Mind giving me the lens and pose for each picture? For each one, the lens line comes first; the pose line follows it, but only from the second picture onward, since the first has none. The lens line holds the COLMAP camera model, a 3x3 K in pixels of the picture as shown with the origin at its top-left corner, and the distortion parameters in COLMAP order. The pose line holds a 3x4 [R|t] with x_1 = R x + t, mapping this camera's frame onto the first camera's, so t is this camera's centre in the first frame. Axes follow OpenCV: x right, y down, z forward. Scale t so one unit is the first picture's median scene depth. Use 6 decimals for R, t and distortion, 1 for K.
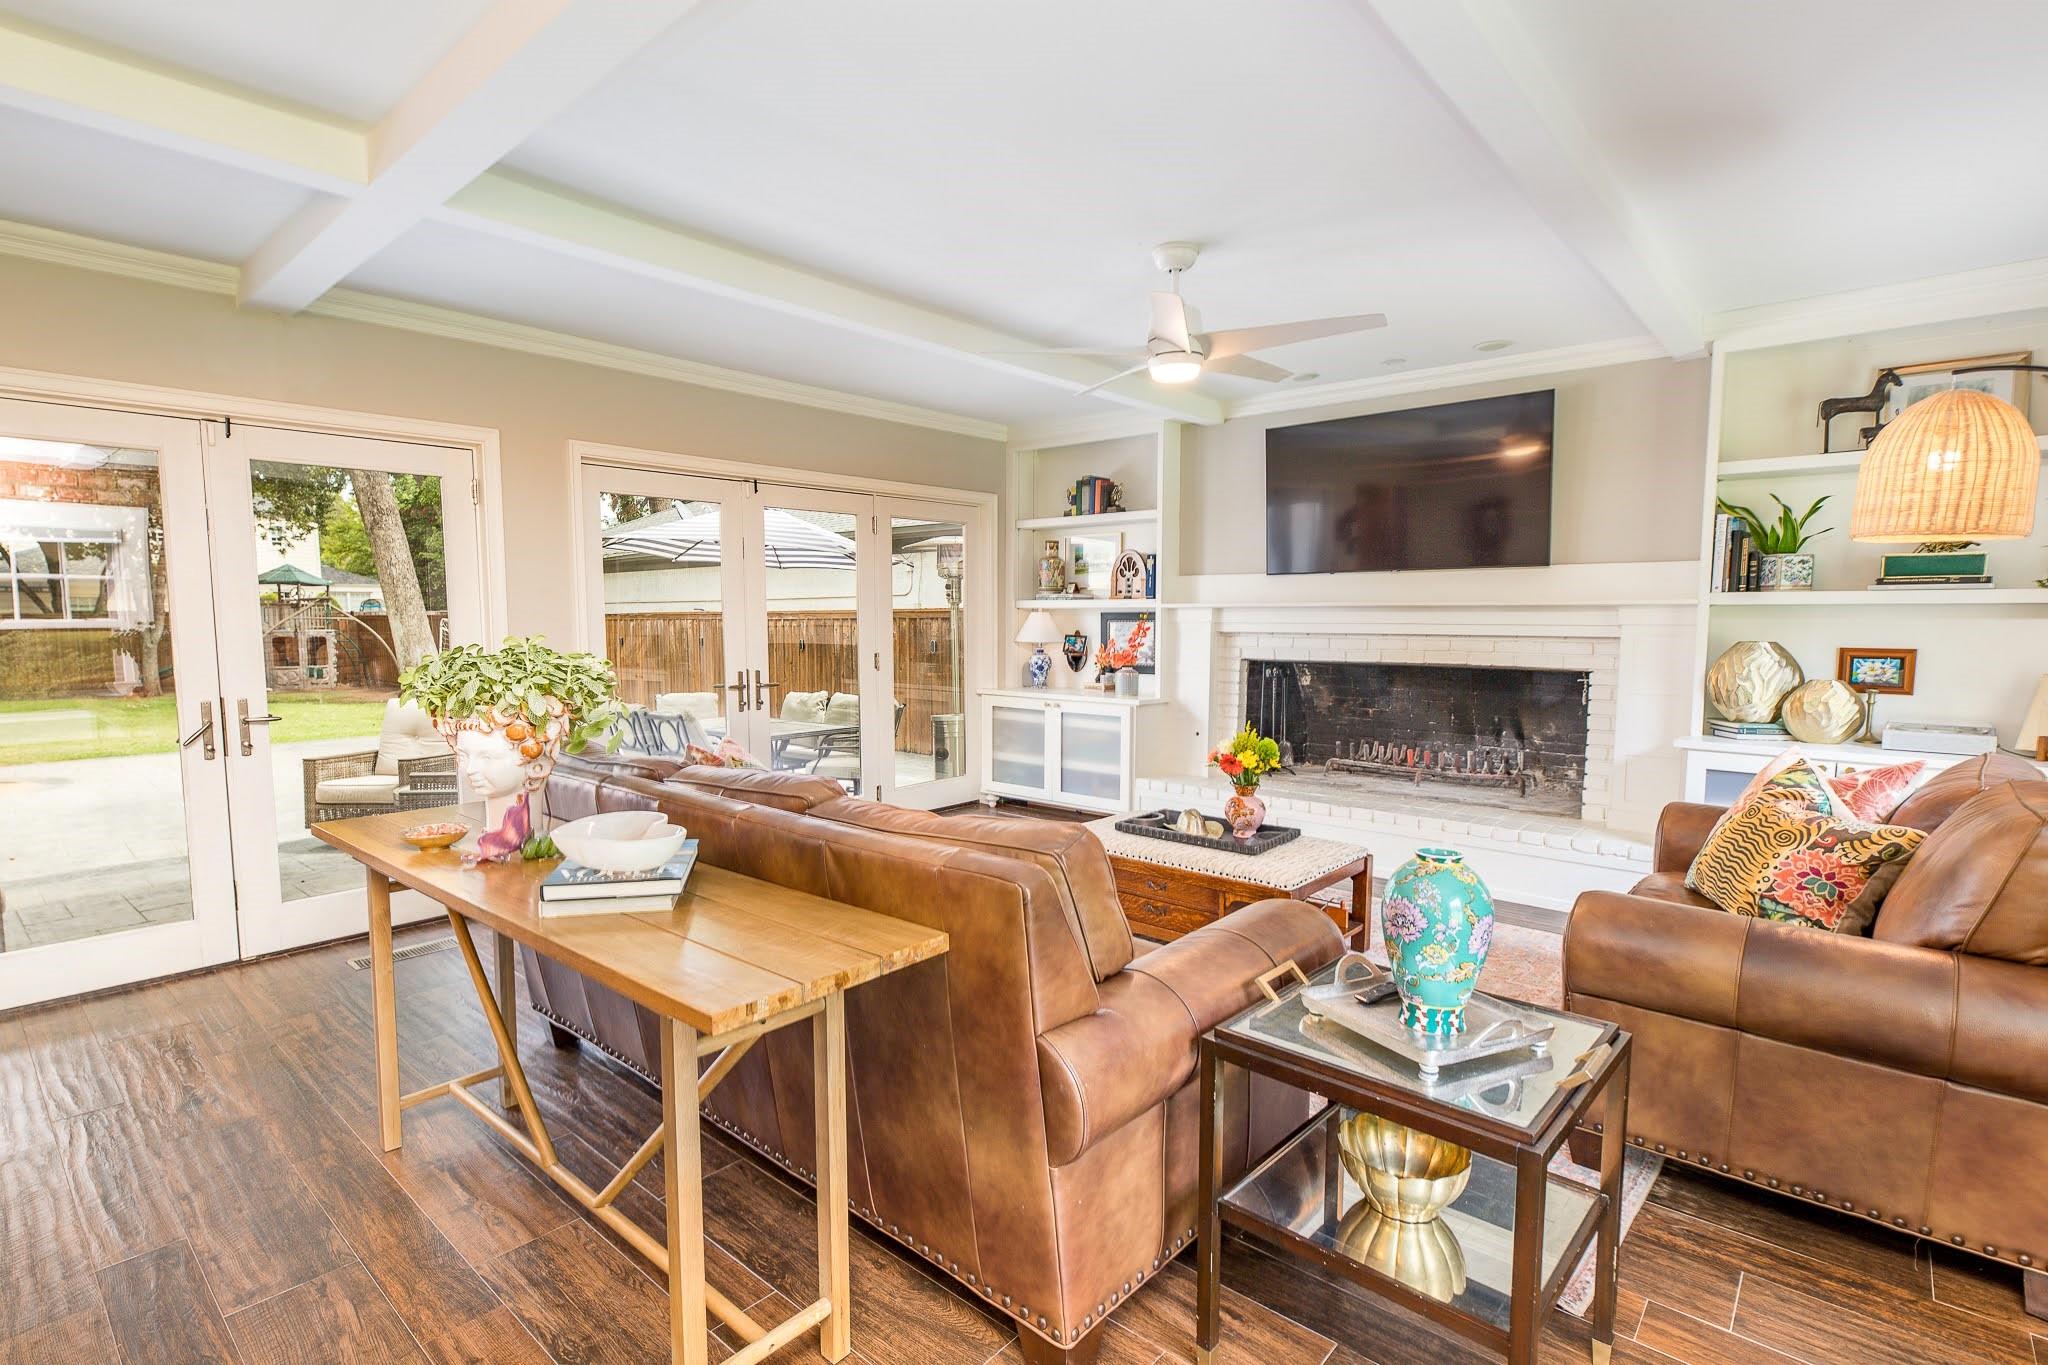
lens RADIAL K [[991.6, 0, 1004.5], [0, 991.6, 700.0], [0, 0, 1]] dist [0.003150, -0.000399]
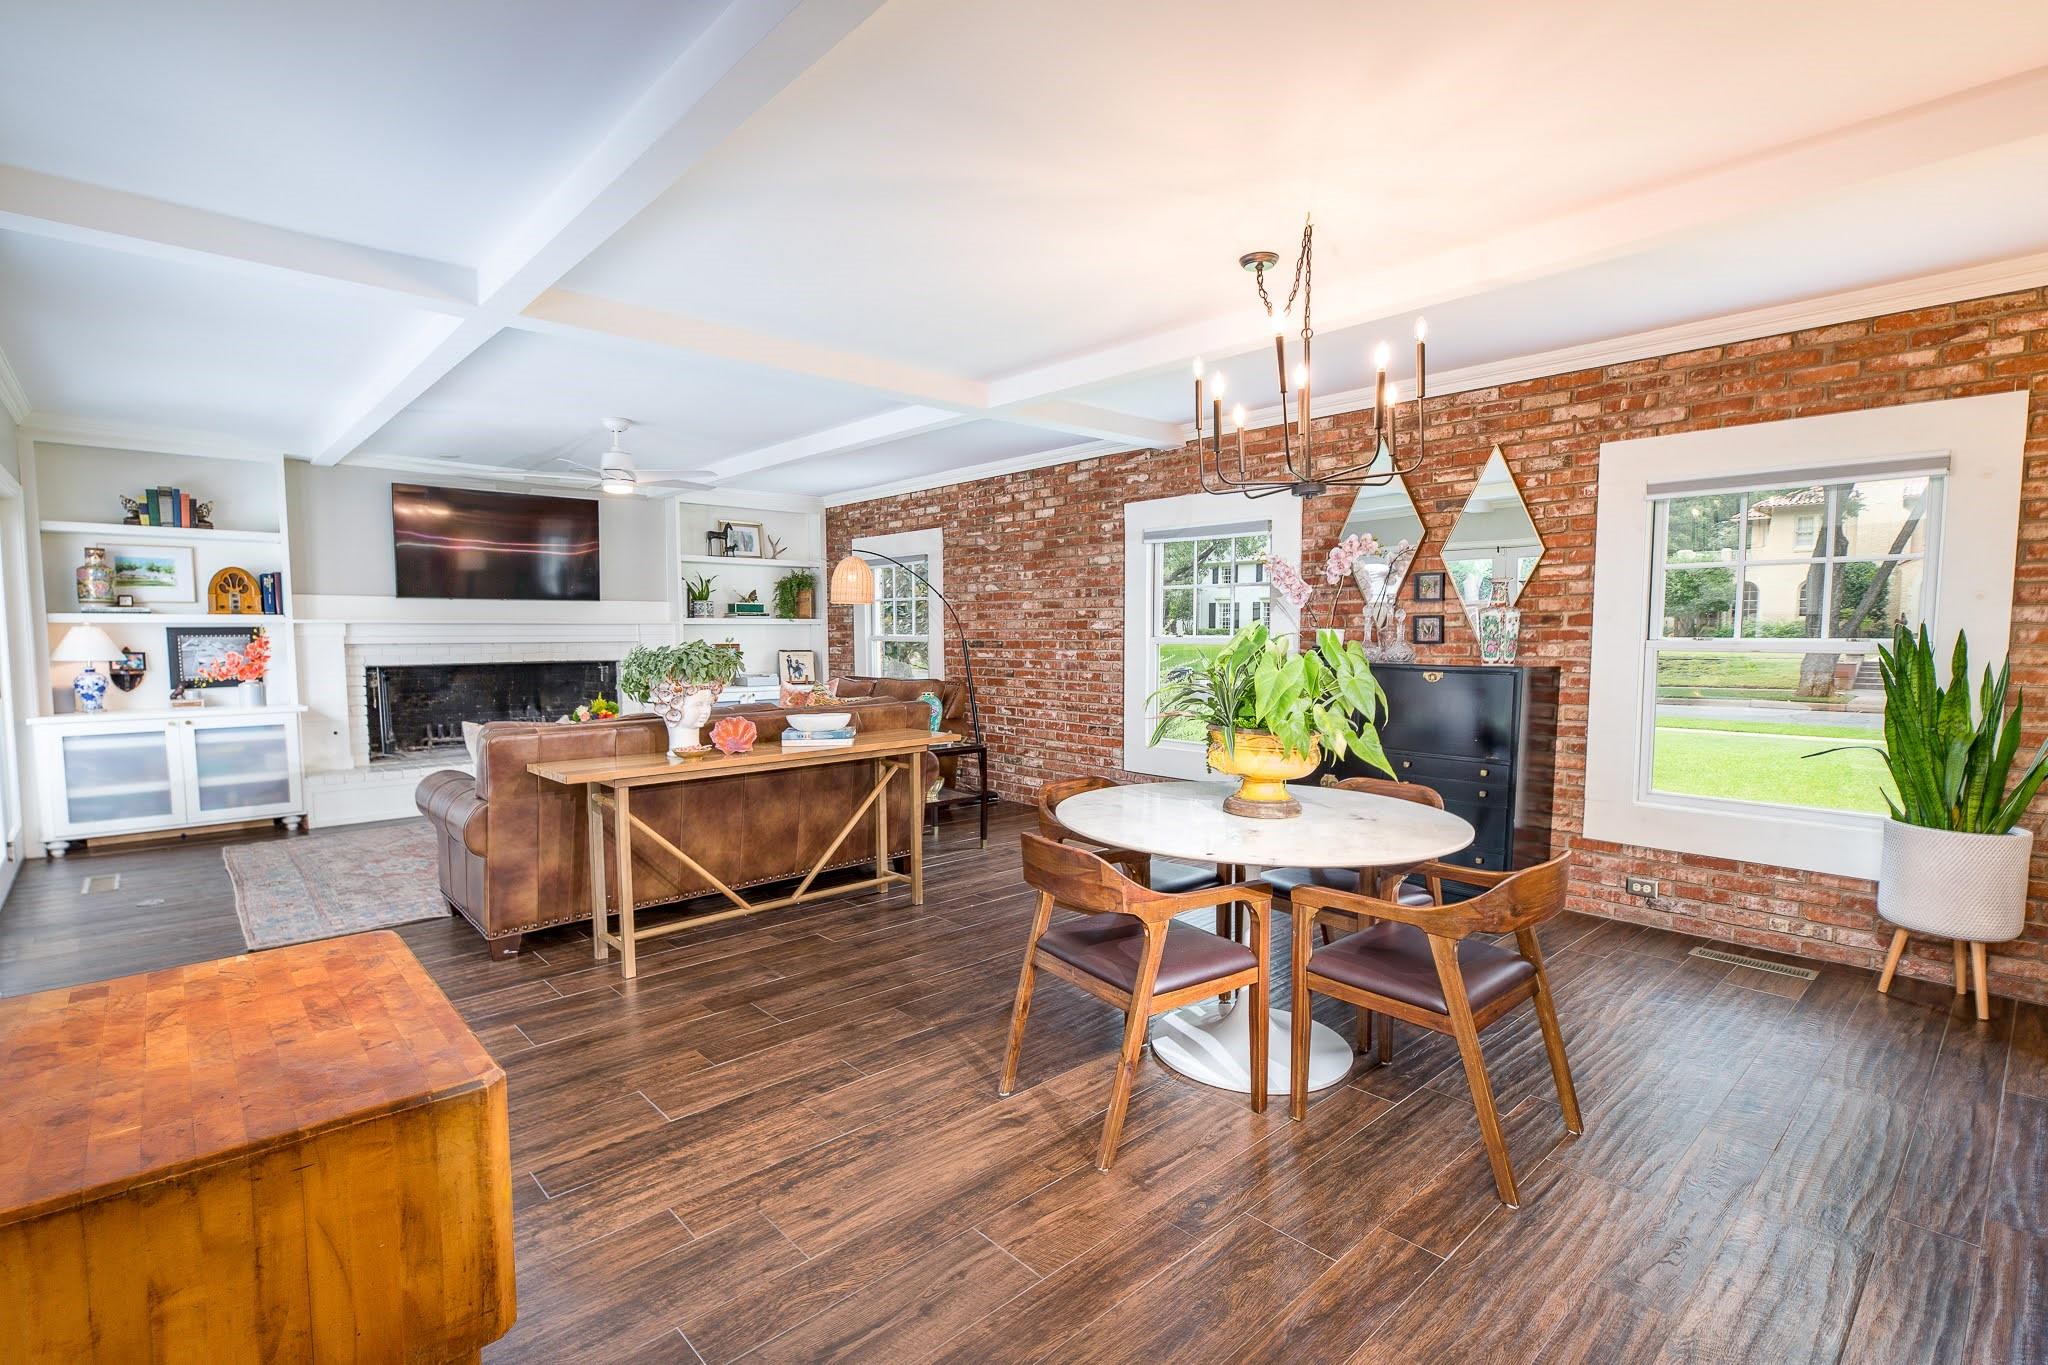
lens RADIAL K [[944.0, 0, 1007.9], [0, 944.0, 701.7], [0, 0, 1]] dist [-0.004778, -0.000010]
pose [[0.095995, -0.074884, 0.992561, -0.901472], [0.089427, 0.993782, 0.066328, -0.004648], [-0.991357, 0.082394, 0.102095, 0.121258]]
